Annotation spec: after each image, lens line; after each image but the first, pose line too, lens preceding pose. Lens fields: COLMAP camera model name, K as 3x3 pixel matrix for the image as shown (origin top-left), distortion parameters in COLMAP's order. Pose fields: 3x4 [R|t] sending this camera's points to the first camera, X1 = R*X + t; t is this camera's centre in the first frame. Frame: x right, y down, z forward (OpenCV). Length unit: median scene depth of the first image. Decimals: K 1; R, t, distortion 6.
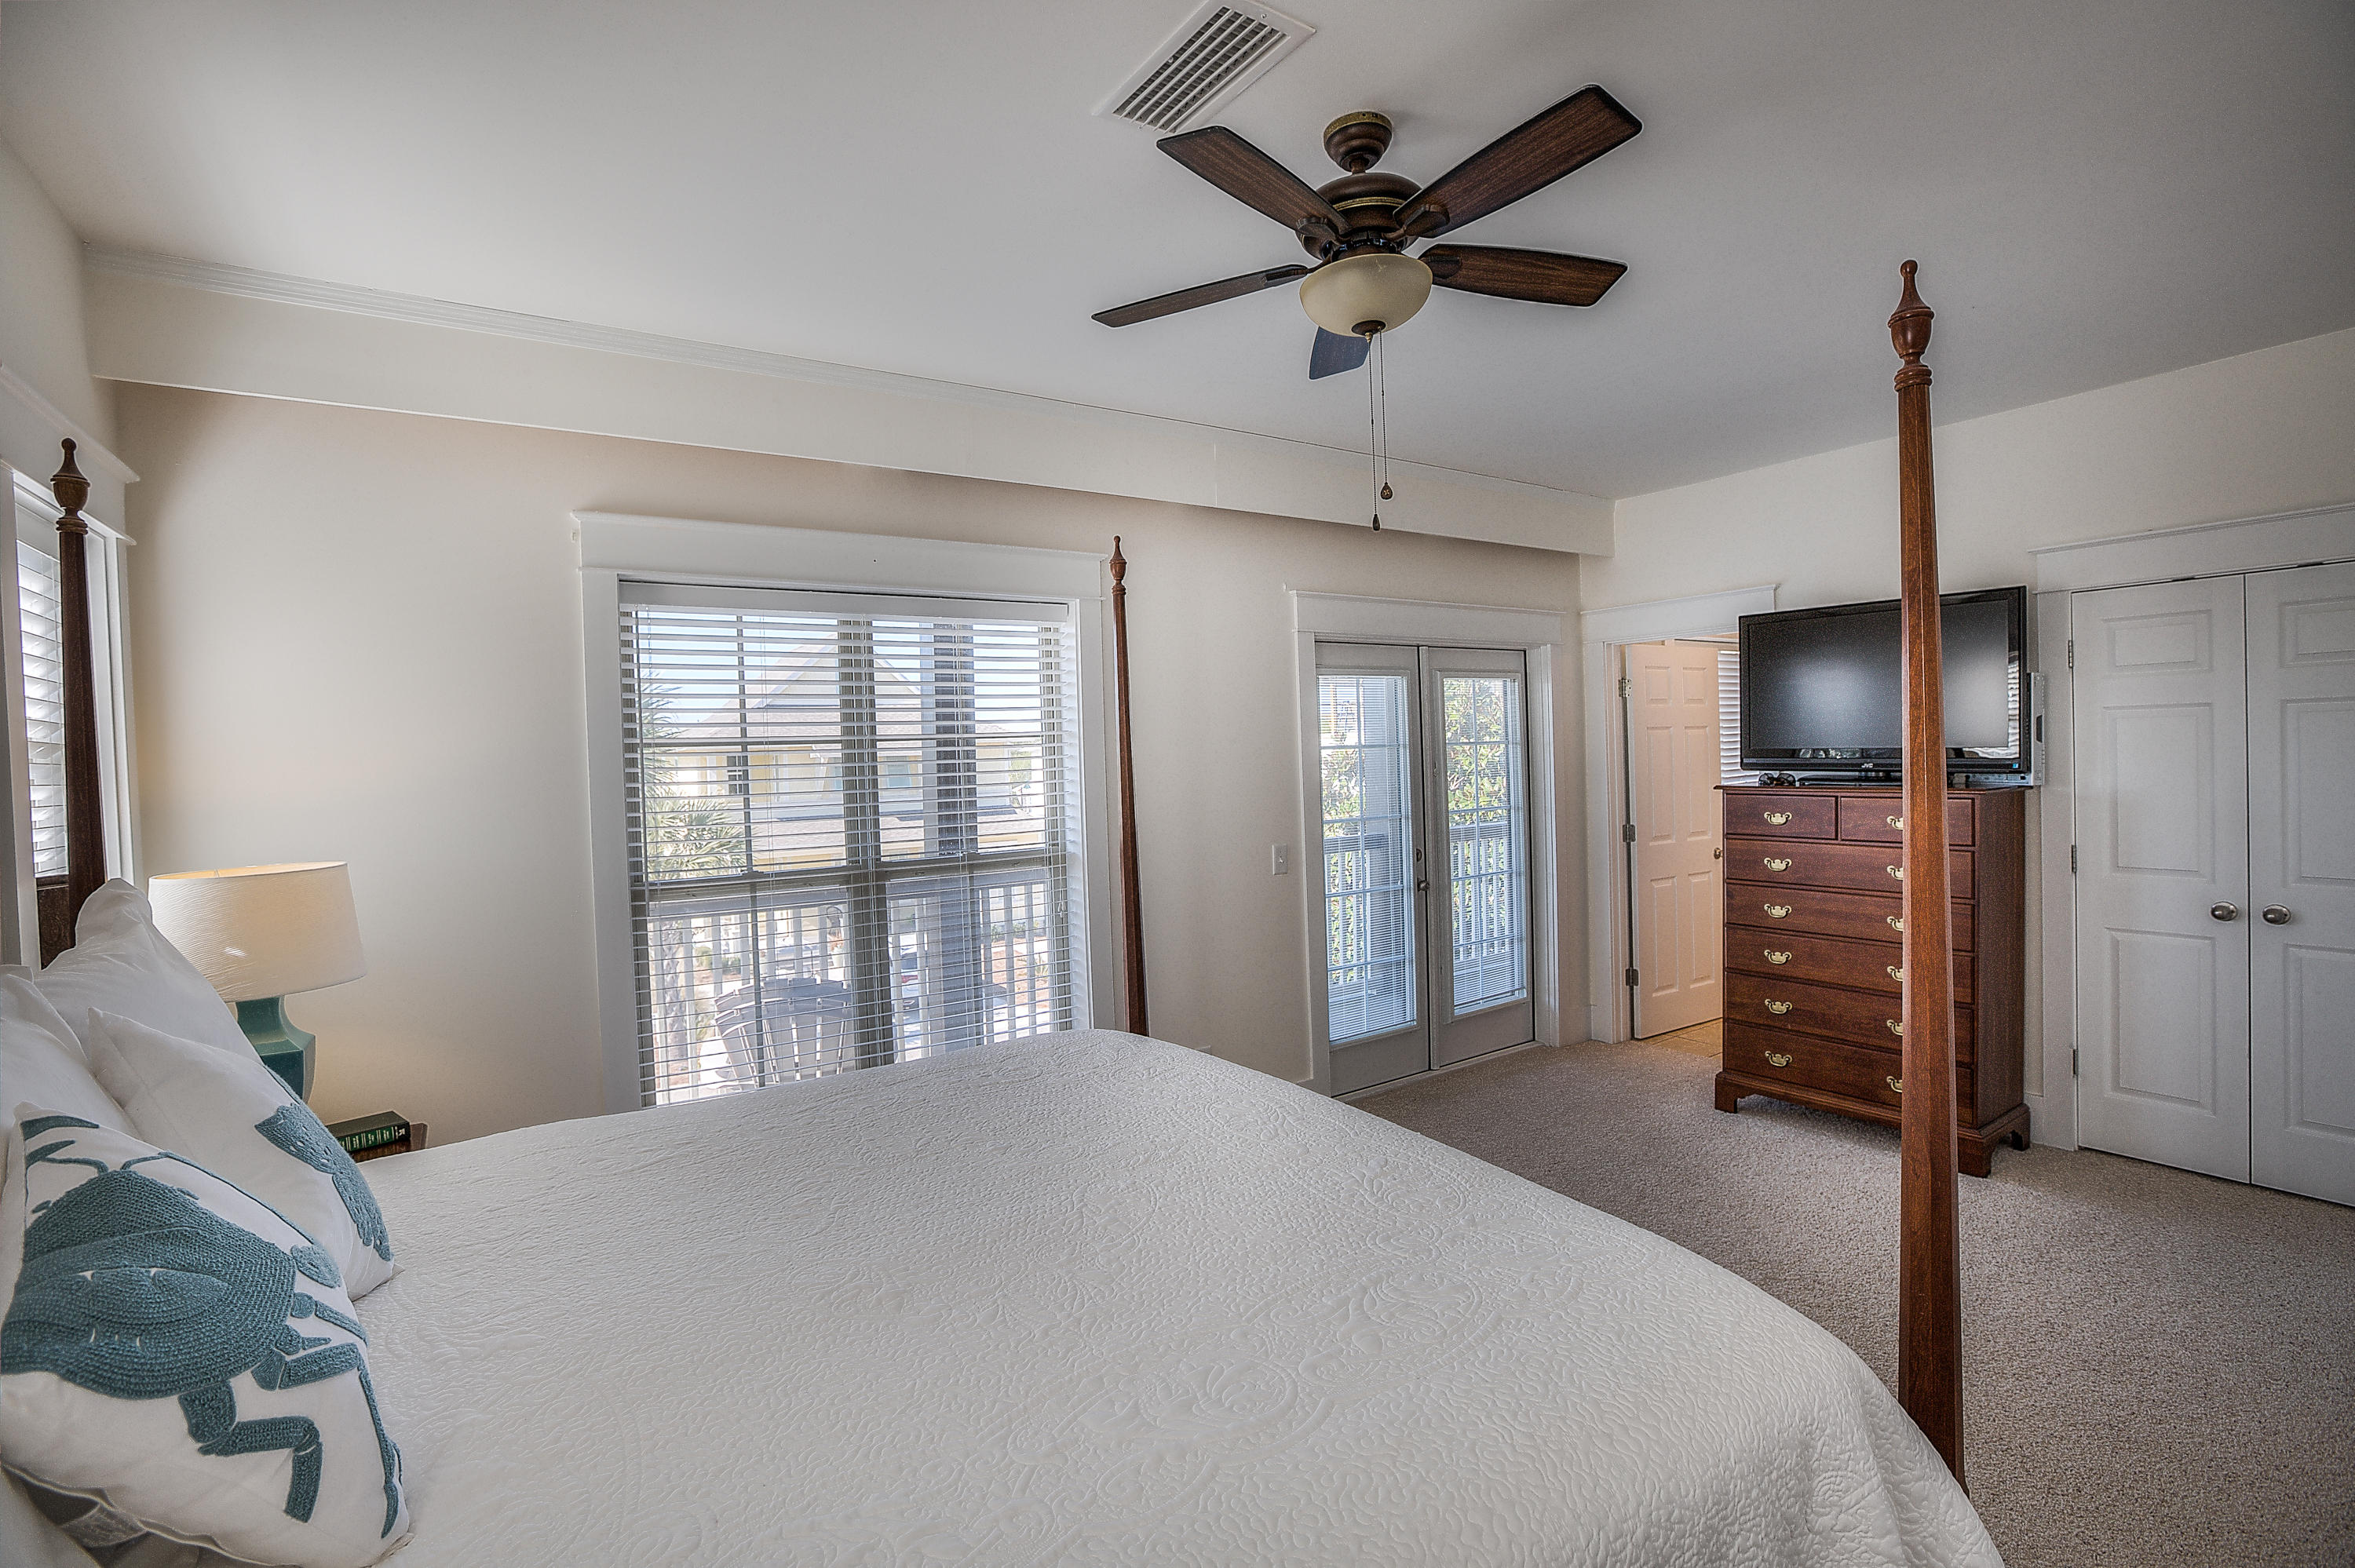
lens RADIAL K [[1085.8, 0, 1177.5], [0, 1085.8, 784.0], [0, 0, 1]] dist [-0.000658, 0.000137]
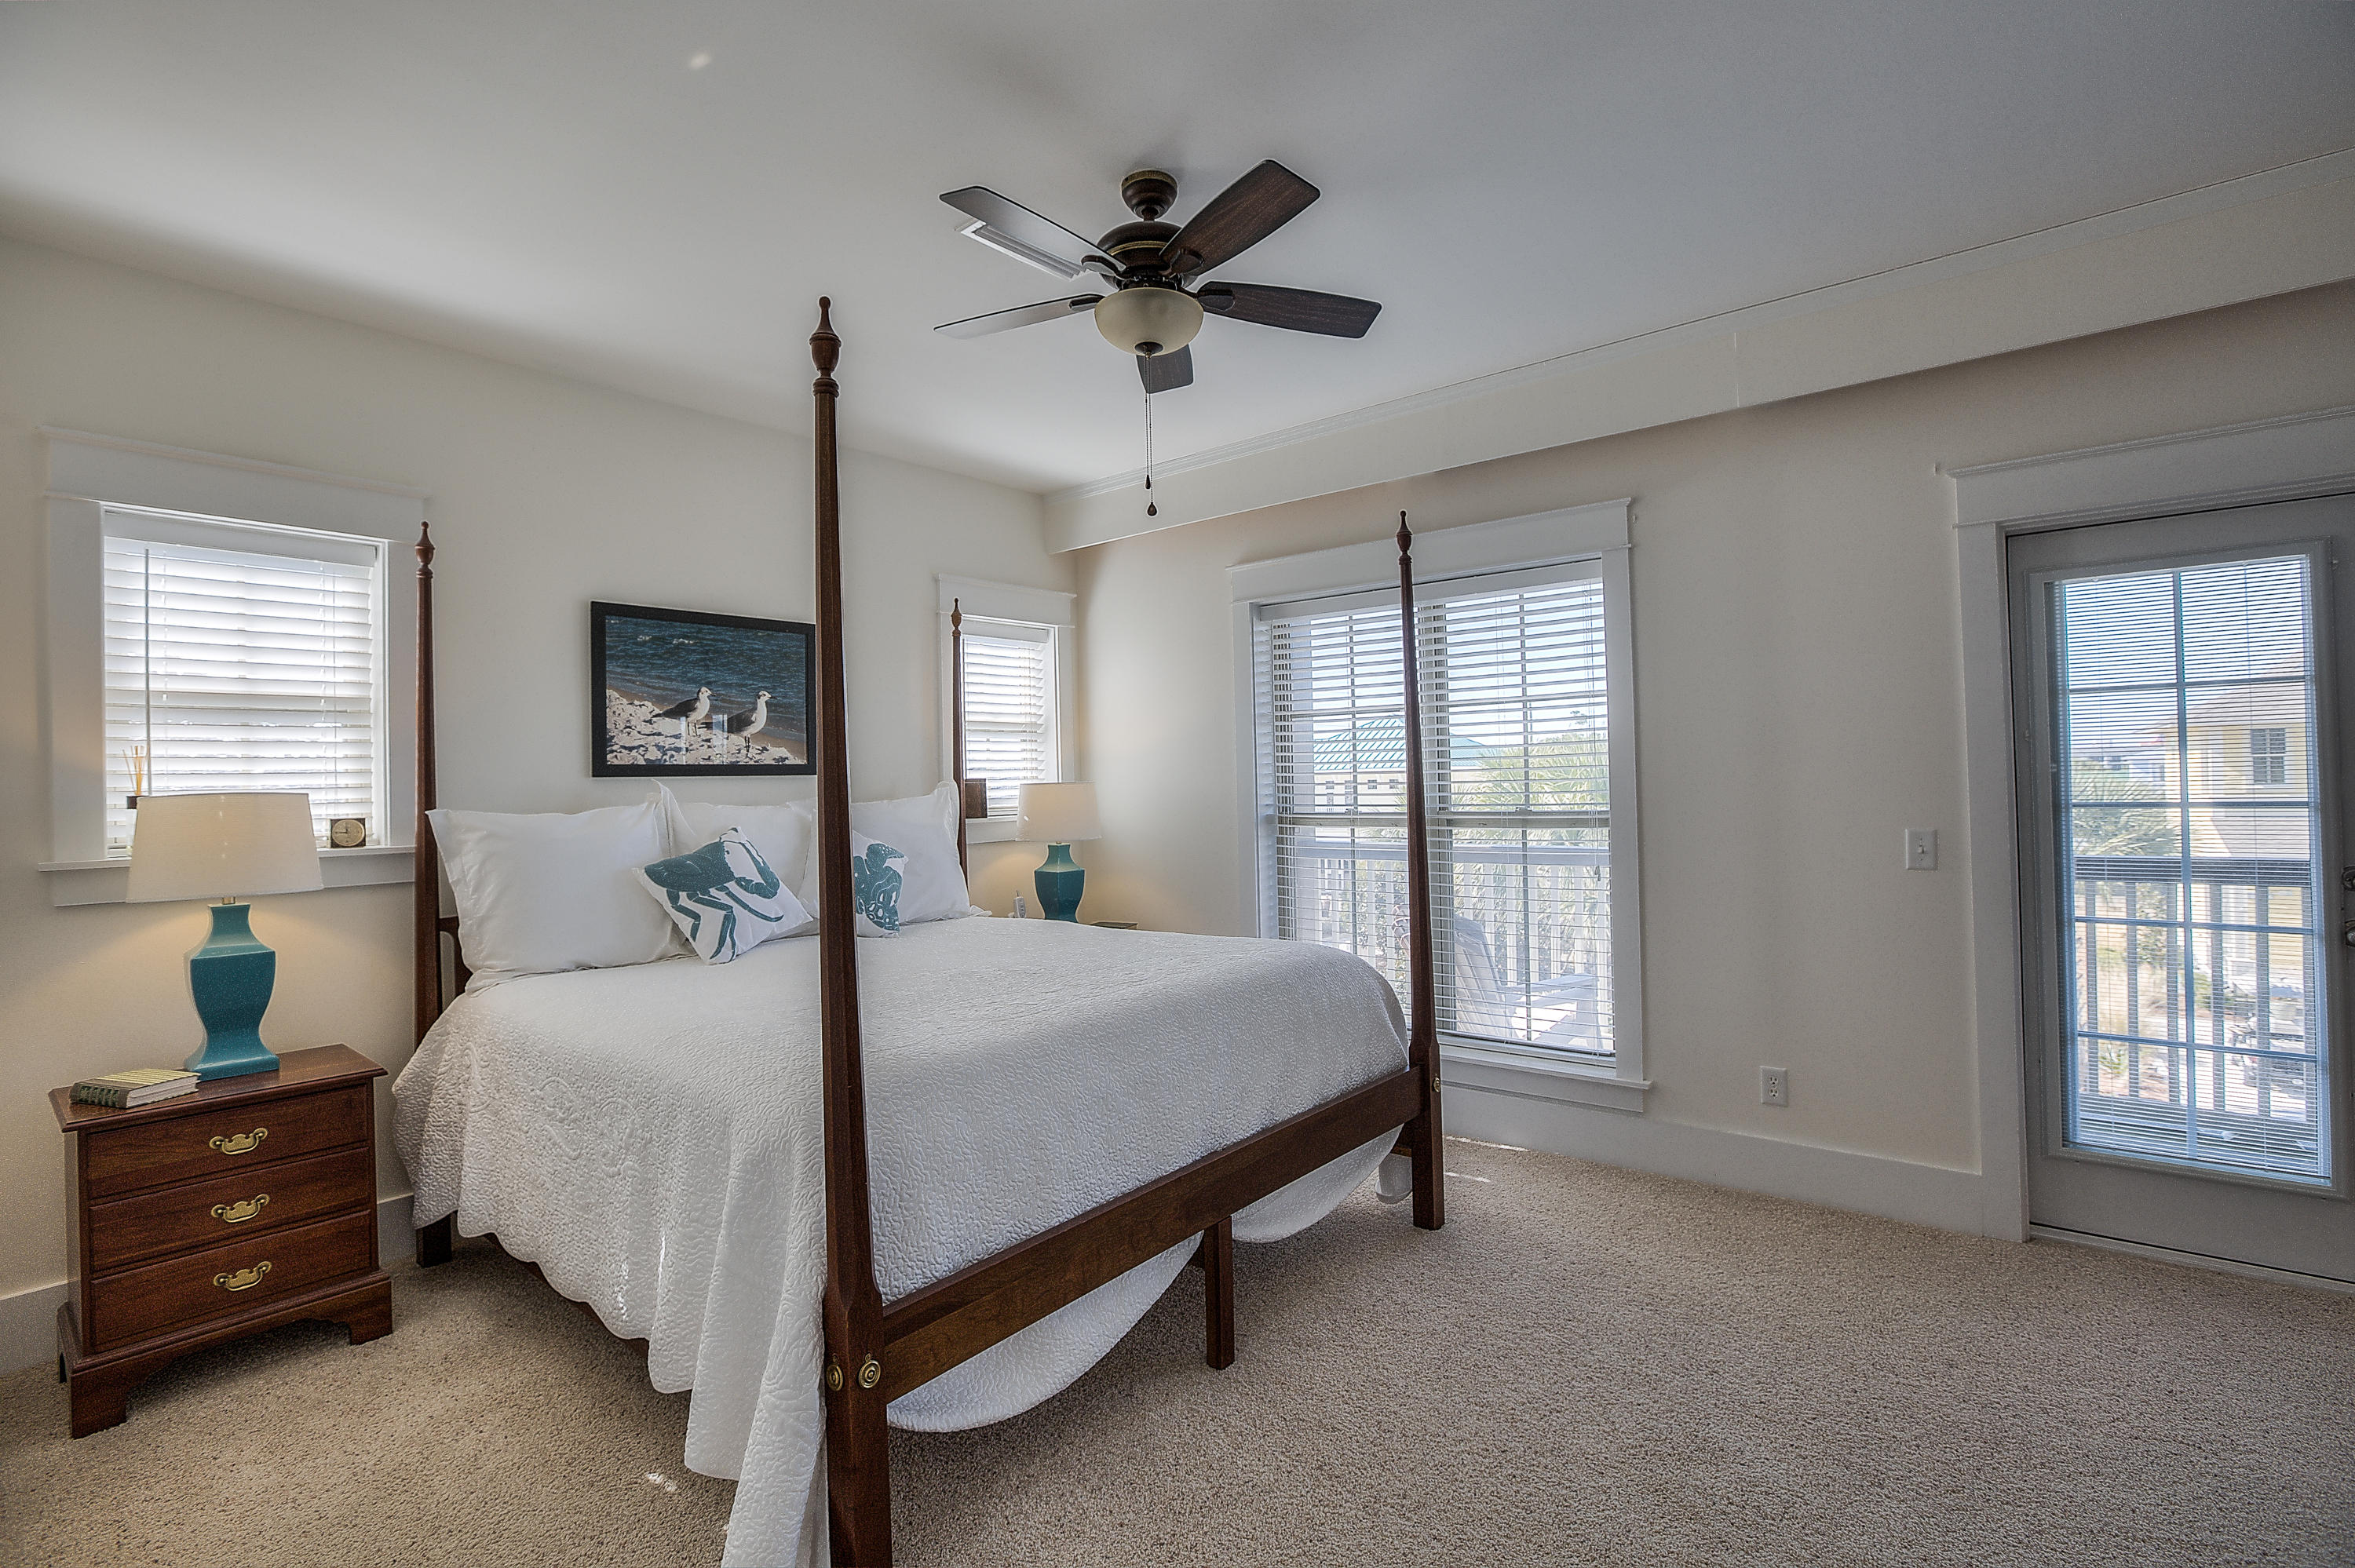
lens RADIAL K [[1108.1, 0, 1177.5], [0, 1108.1, 784.0], [0, 0, 1]] dist [-0.002410, 0.010151]
pose [[0.291407, 0.029510, -0.956144, 0.858650], [-0.016261, 0.999532, 0.025893, 0.020096], [0.956461, 0.008002, 0.291751, 0.416174]]
